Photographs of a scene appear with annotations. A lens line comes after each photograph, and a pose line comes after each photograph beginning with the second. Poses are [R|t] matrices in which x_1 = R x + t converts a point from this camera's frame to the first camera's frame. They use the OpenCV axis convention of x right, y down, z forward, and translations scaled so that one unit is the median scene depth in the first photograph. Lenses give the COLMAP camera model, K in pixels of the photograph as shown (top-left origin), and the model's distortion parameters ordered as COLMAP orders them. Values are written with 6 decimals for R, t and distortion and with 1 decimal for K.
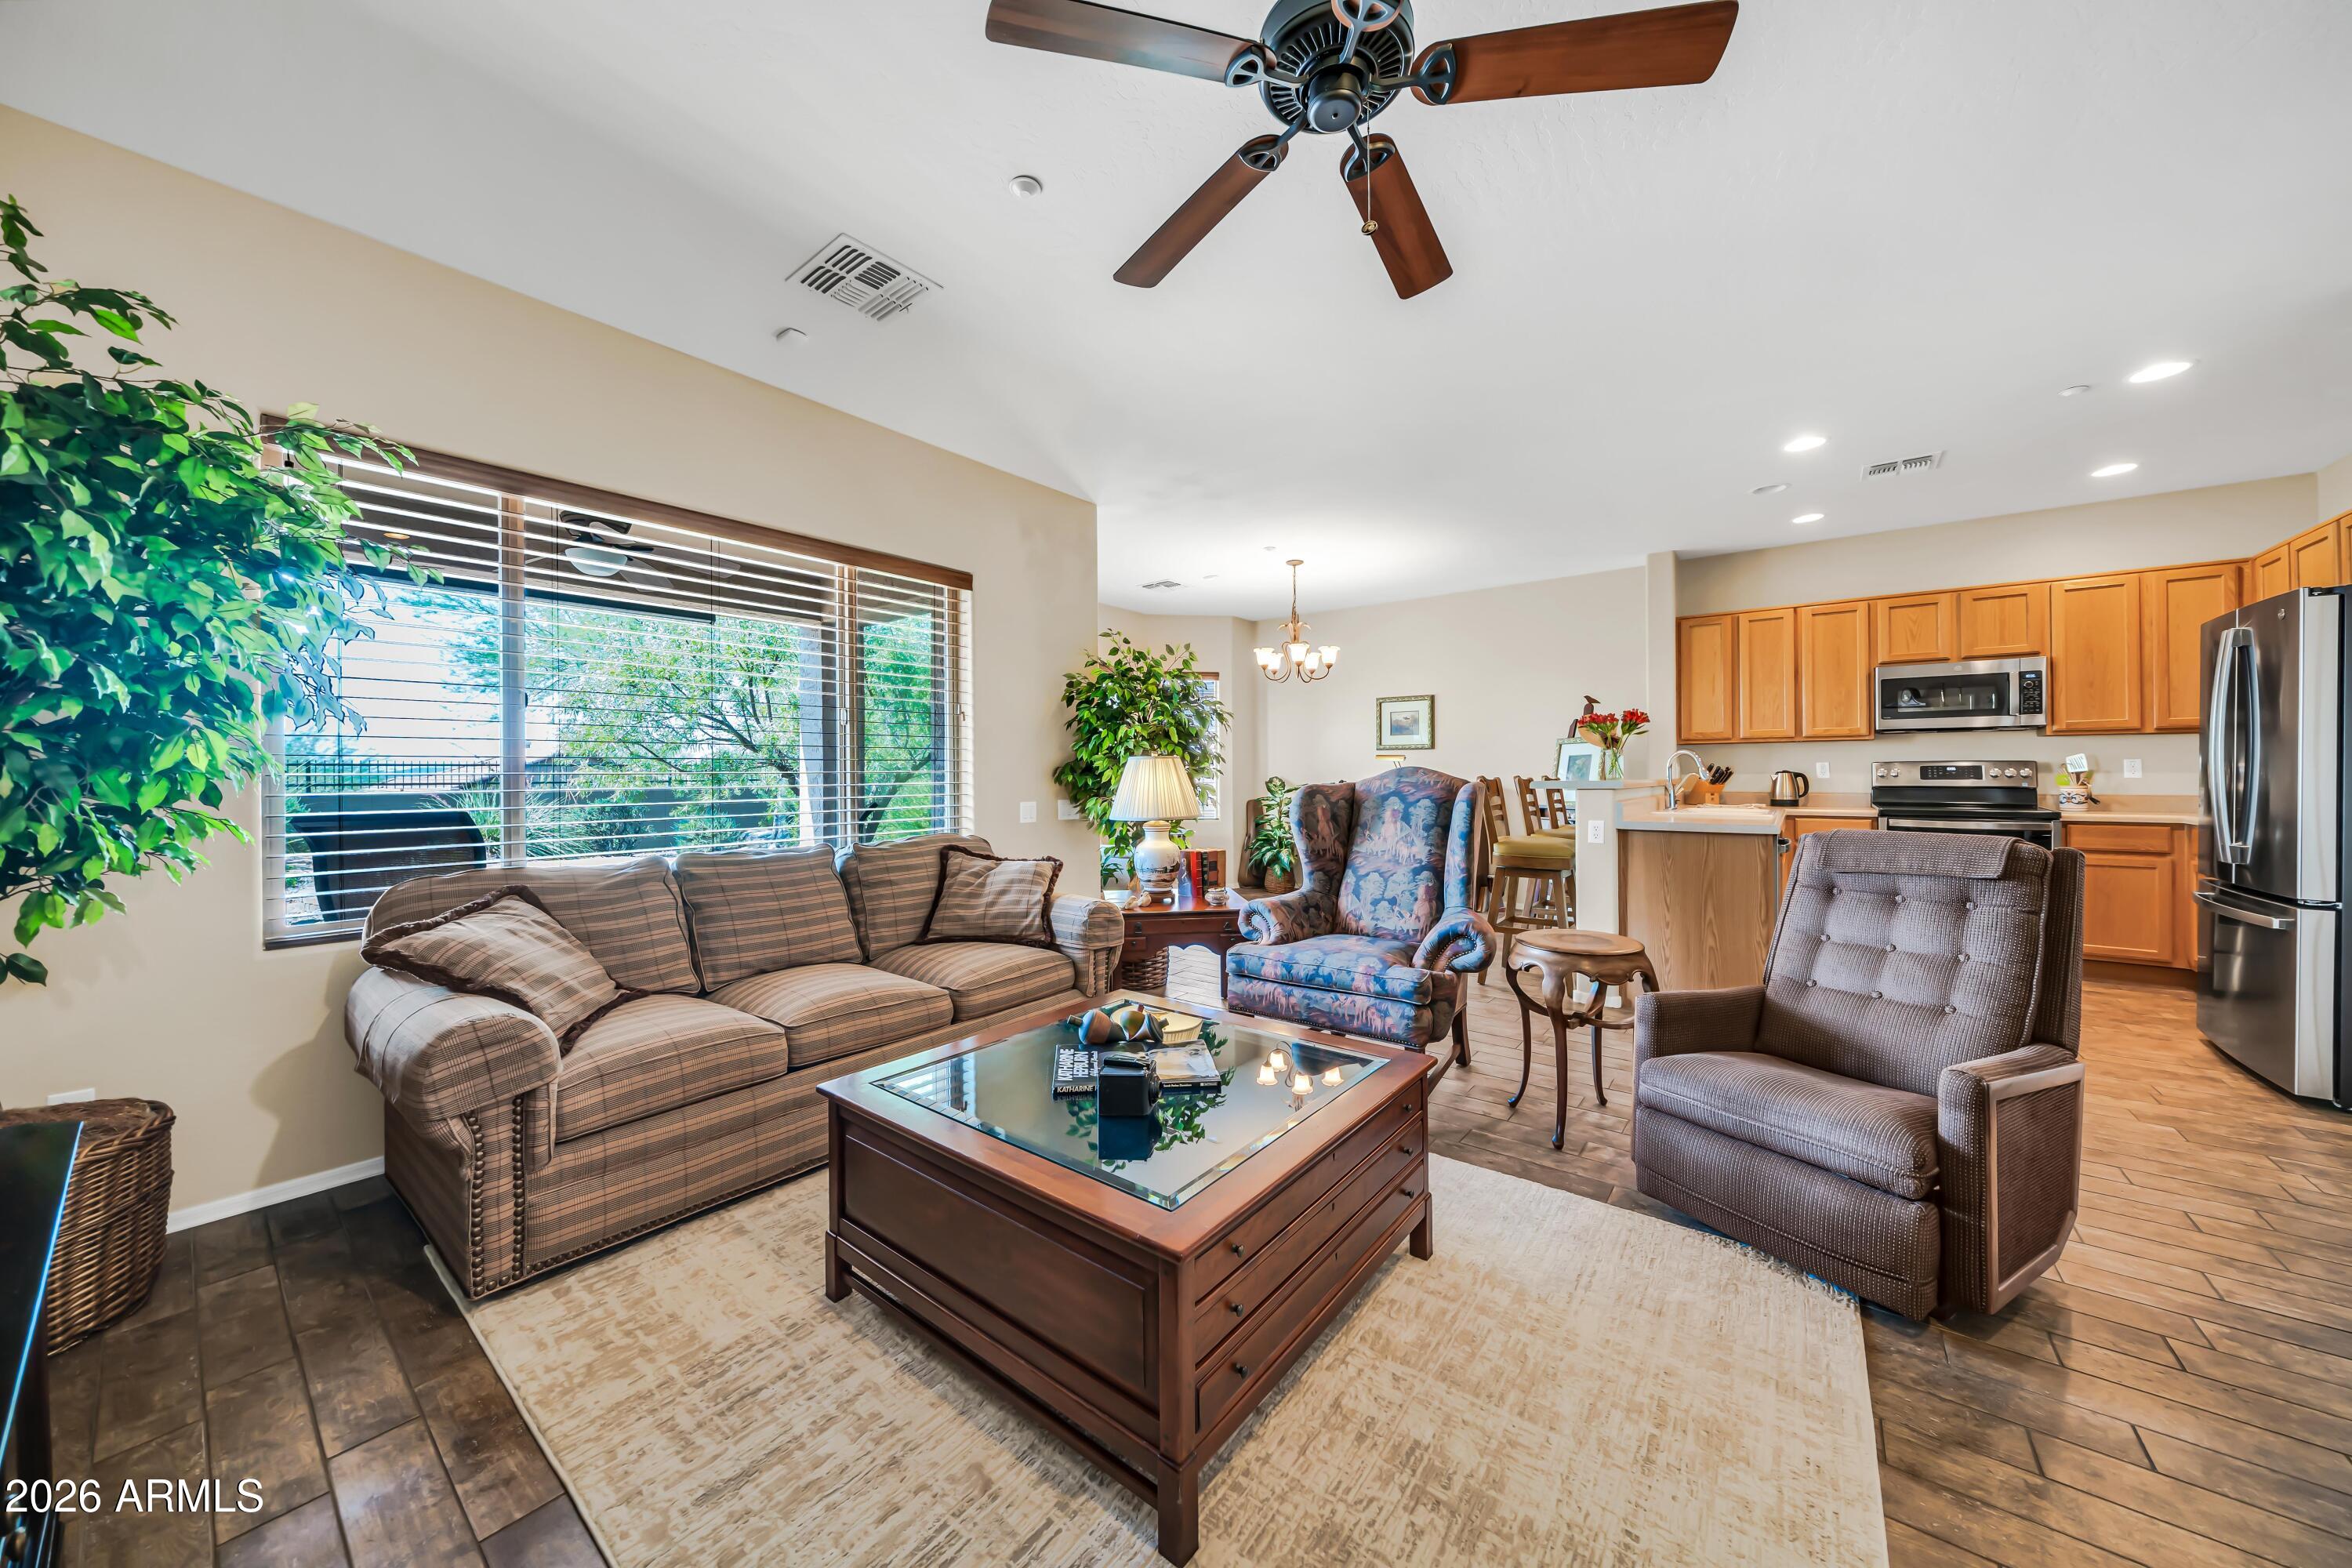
lens RADIAL K [[805.3, 0, 1156.0], [0, 805.3, 767.5], [0, 0, 1]] dist [-0.001044, -0.000221]
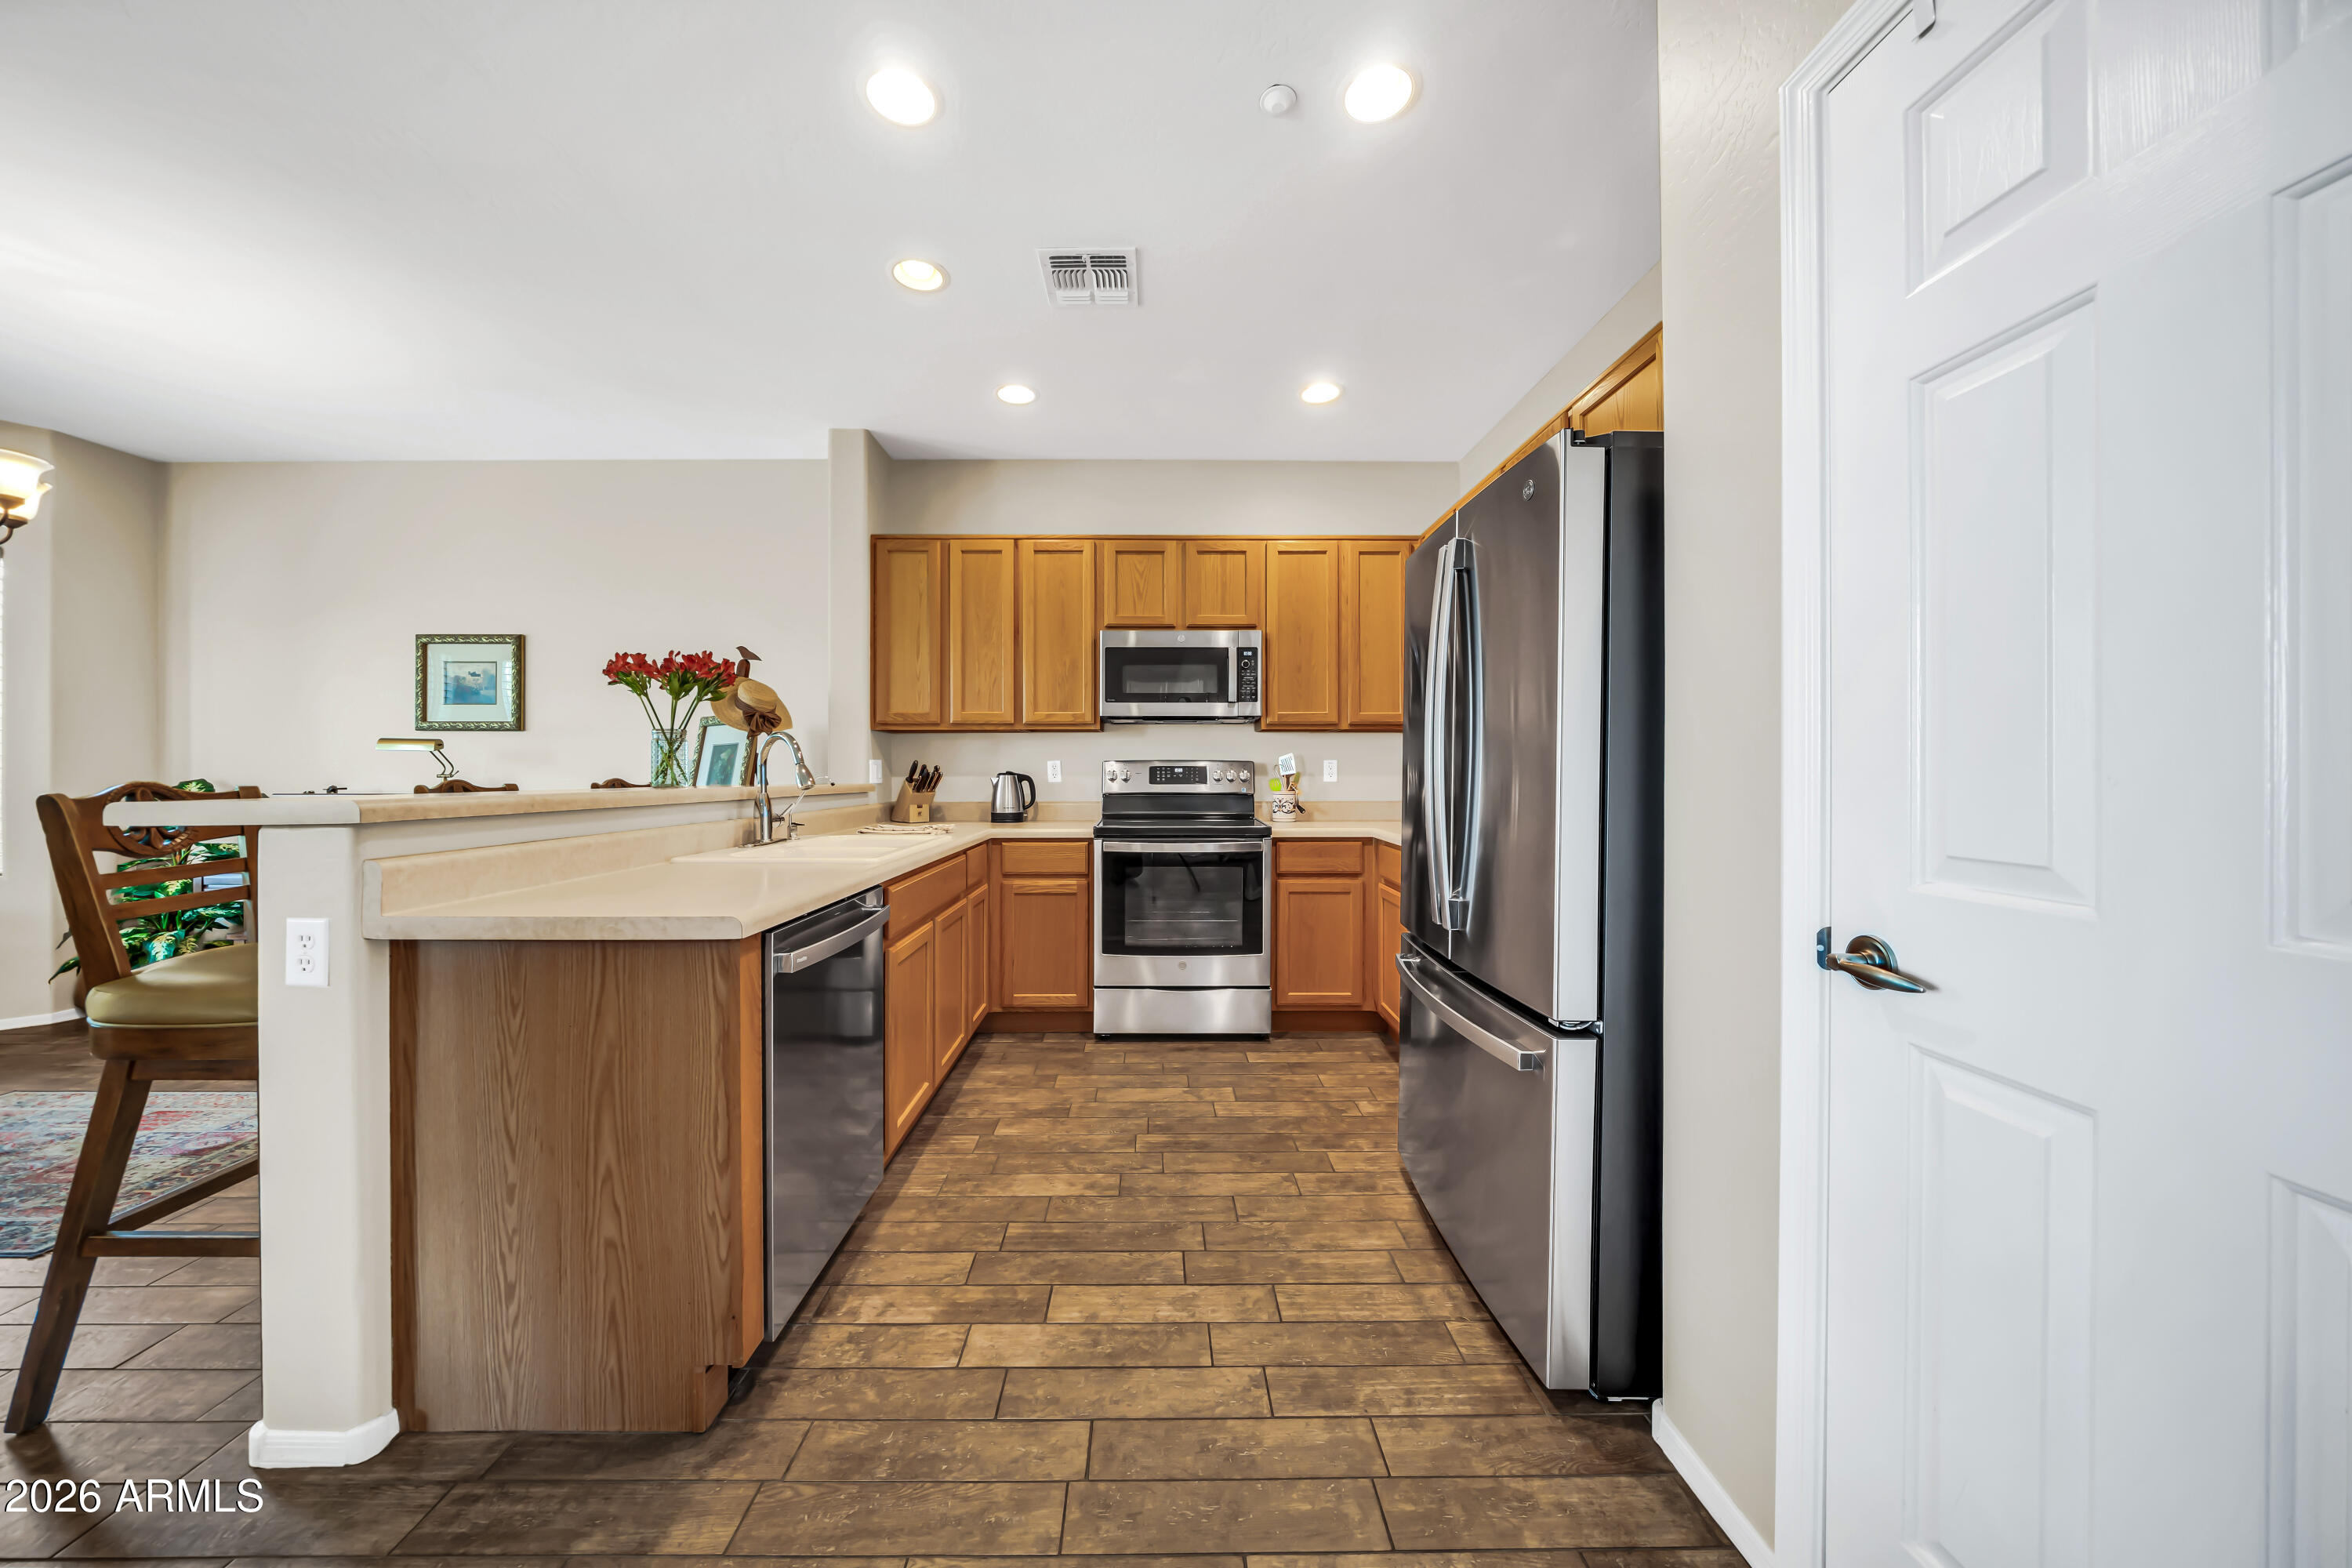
lens RADIAL K [[805.3, 0, 1118.7], [0, 805.3, 770.6], [0, 0, 1]] dist [-0.001044, -0.000221]
pose [[0.804103, 0.004124, 0.594475, 0.488553], [-0.006829, 0.999974, 0.002299, 0.000365], [-0.594451, -0.005909, 0.804110, 0.414836]]
